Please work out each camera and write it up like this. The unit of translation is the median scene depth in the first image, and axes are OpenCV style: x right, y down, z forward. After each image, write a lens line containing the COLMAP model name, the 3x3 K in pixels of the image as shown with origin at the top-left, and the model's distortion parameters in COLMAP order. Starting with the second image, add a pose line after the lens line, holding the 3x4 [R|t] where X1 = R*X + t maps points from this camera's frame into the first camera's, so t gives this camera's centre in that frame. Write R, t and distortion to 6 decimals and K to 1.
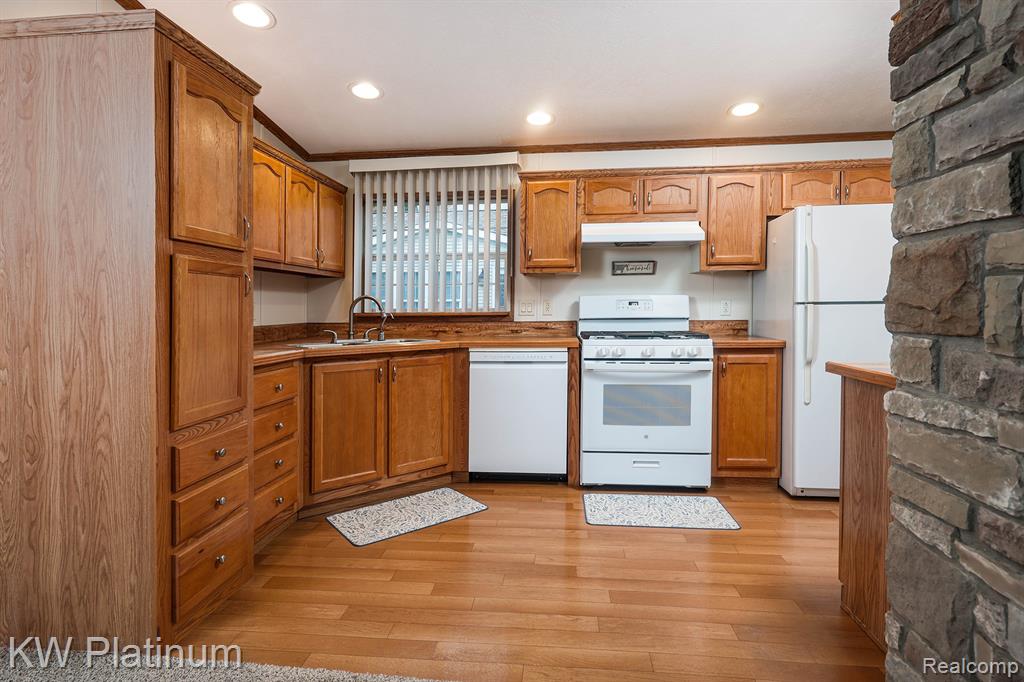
lens RADIAL K [[508.9, 0, 512.0], [0, 508.9, 341.0], [0, 0, 1]] dist [-0.000589, -0.000163]
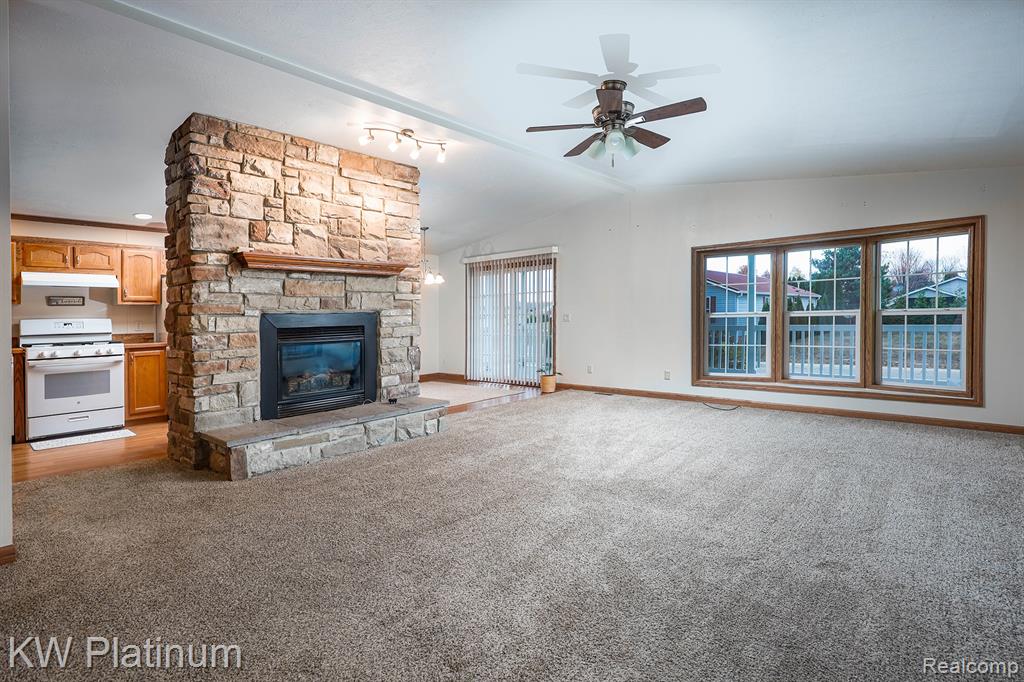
lens RADIAL K [[493.5, 0, 512.0], [0, 493.5, 341.0], [0, 0, 1]] dist [-0.002673, -0.000668]
pose [[0.610607, -0.032901, 0.791250, -0.149683], [0.033162, 0.999323, 0.015961, 0.003701], [-0.791239, 0.016494, 0.611285, -1.165863]]
